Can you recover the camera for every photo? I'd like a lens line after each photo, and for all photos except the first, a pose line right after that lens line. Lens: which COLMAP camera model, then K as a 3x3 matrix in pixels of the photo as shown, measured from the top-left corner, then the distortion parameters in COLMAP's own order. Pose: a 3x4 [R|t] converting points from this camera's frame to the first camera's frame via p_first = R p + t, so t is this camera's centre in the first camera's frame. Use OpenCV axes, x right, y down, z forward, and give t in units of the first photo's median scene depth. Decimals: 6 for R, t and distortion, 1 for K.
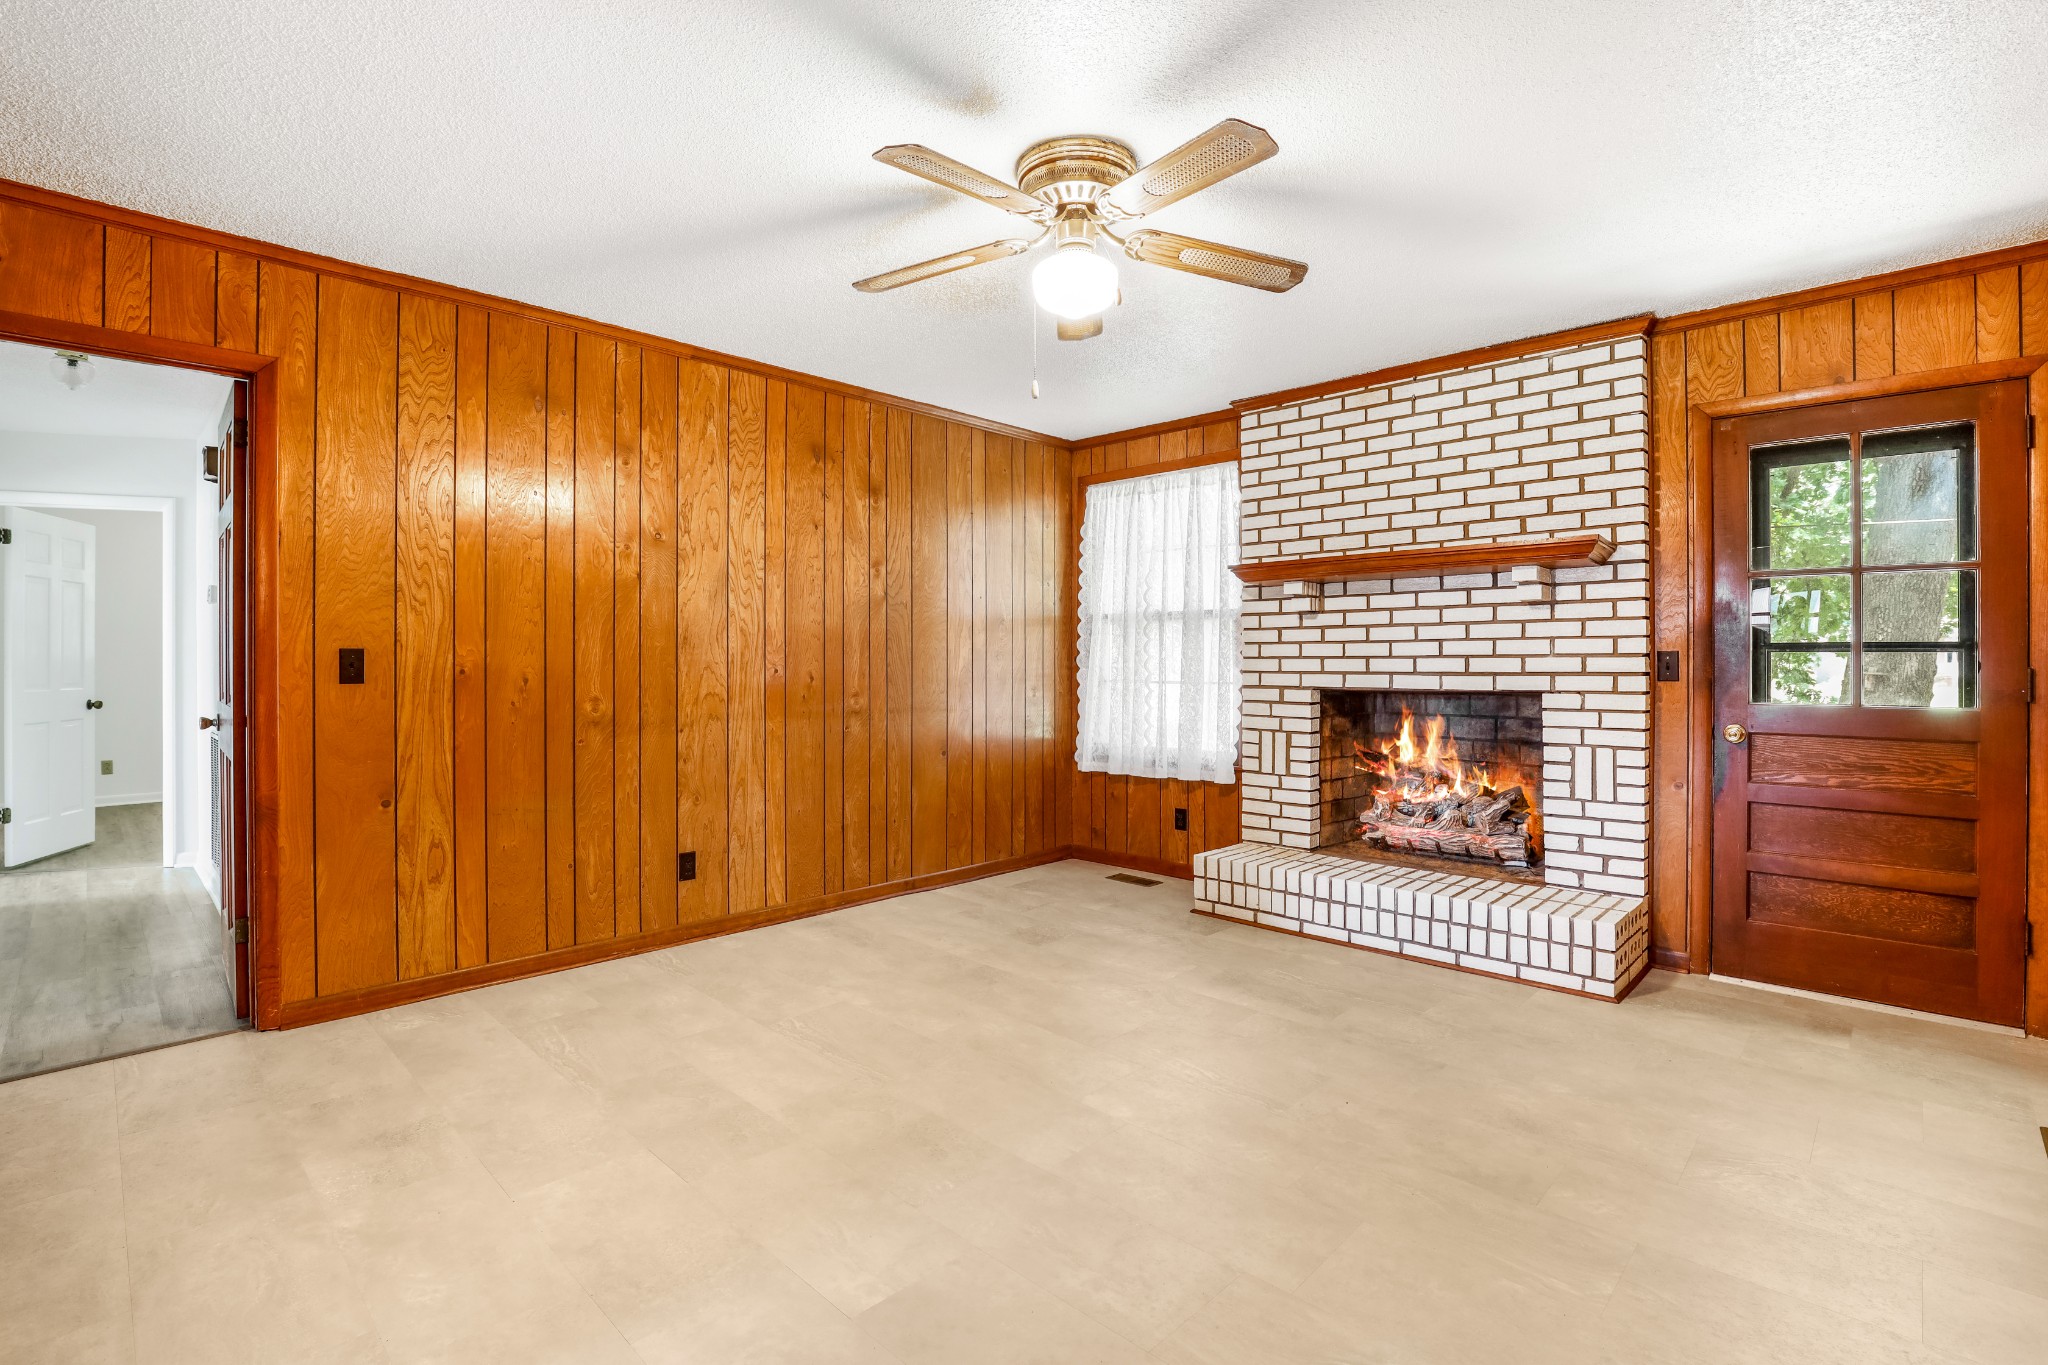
lens RADIAL K [[974.5, 0, 1025.1], [0, 974.5, 672.1], [0, 0, 1]] dist [-0.030498, 0.001537]
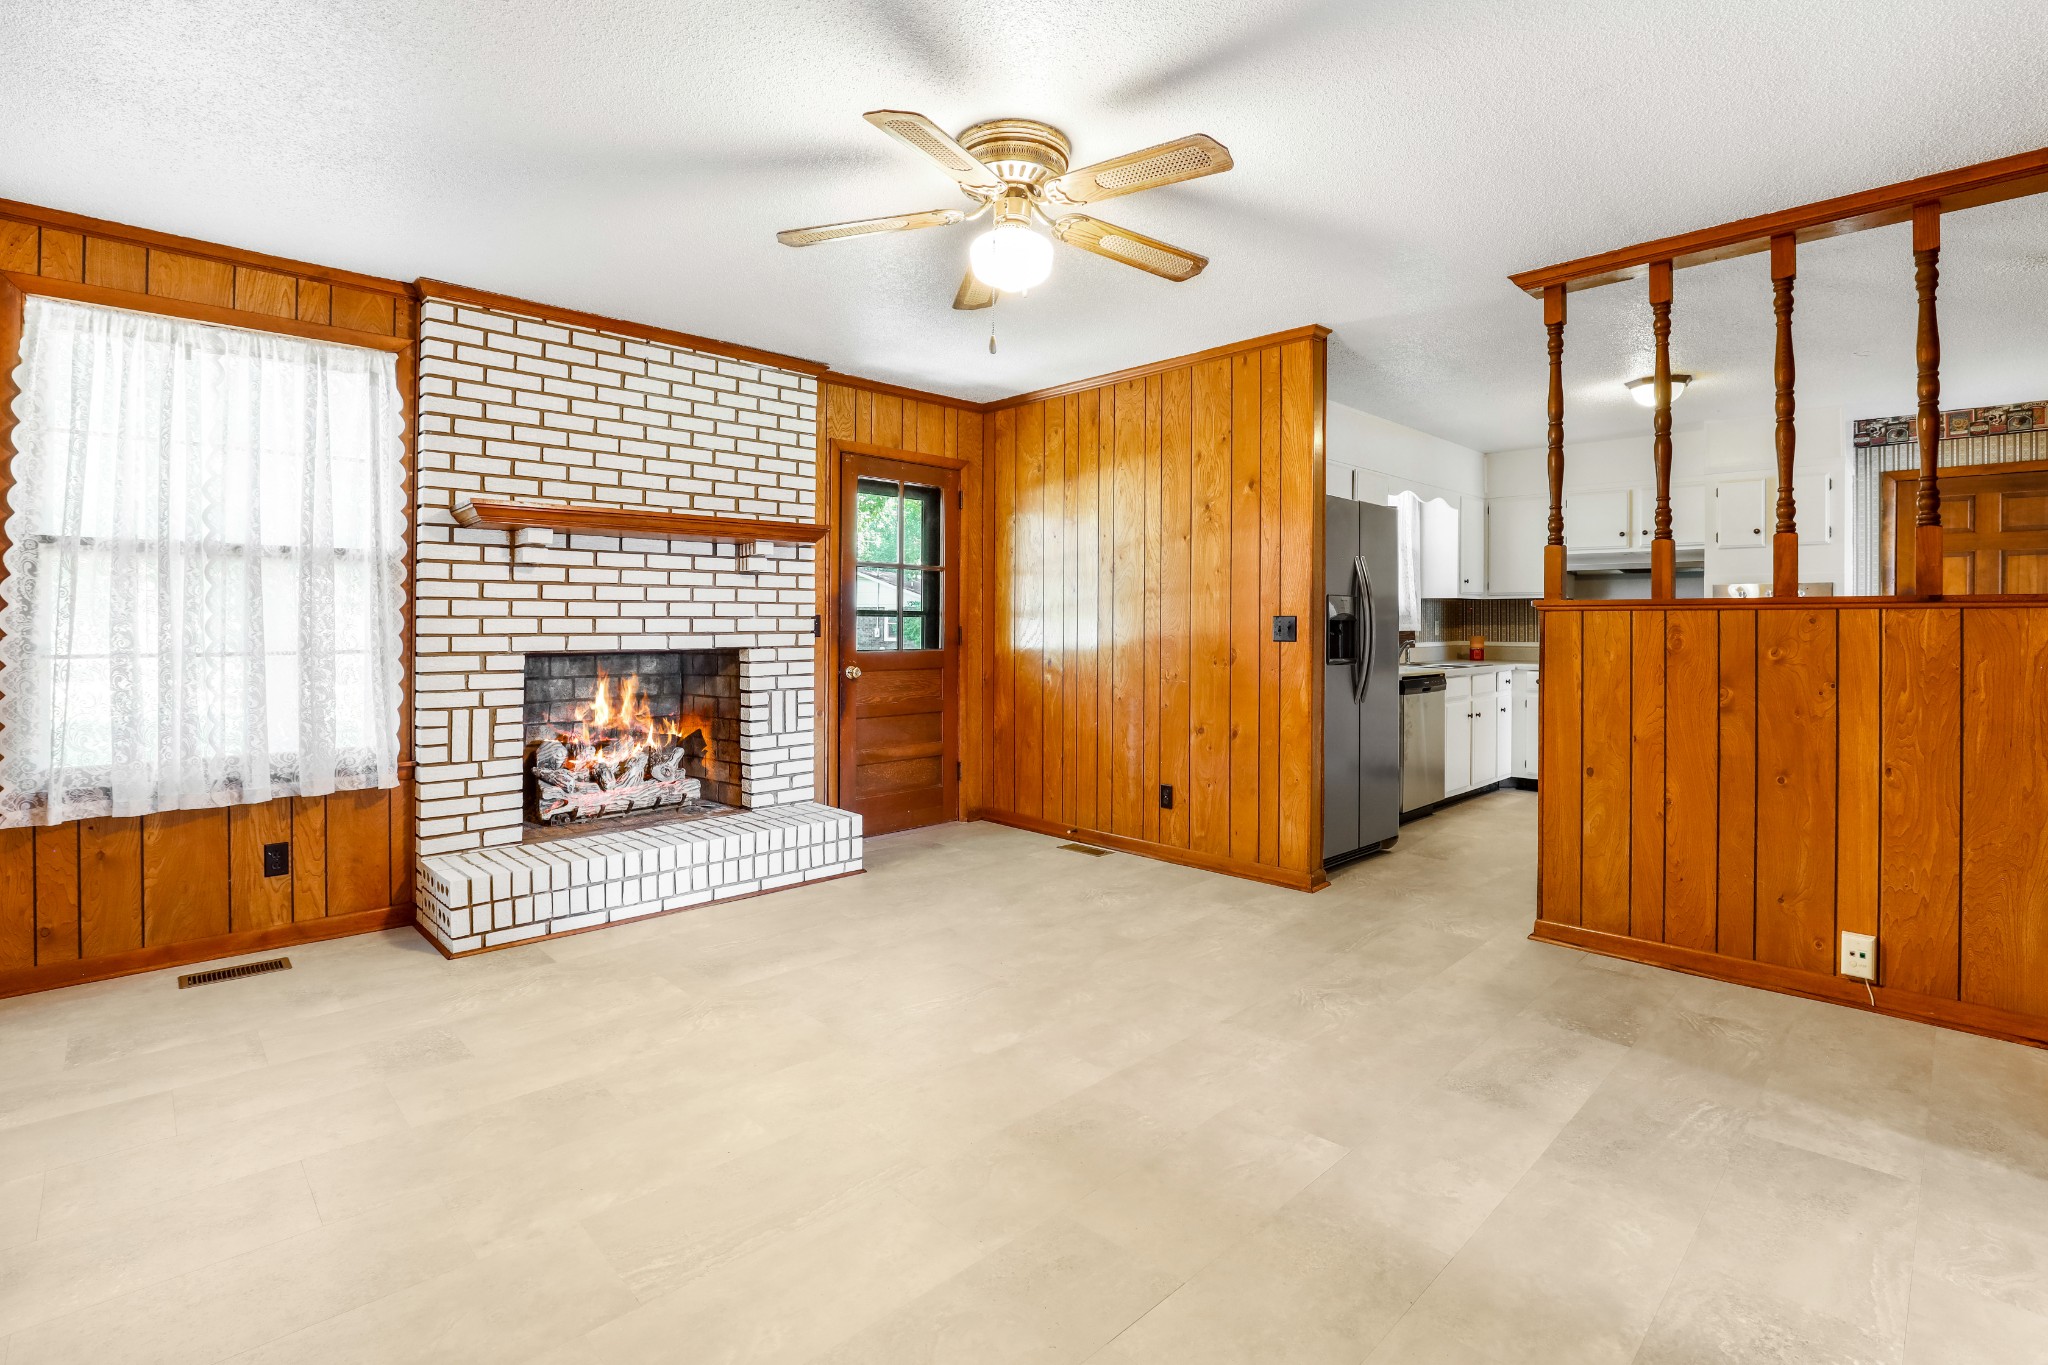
lens RADIAL K [[974.5, 0, 1030.3], [0, 974.5, 630.6], [0, 0, 1]] dist [-0.030498, 0.001537]
pose [[0.003228, -0.005831, 0.999978, -0.592626], [0.010529, 0.999928, 0.005797, -0.003659], [-0.999939, 0.010510, 0.003289, 0.586051]]
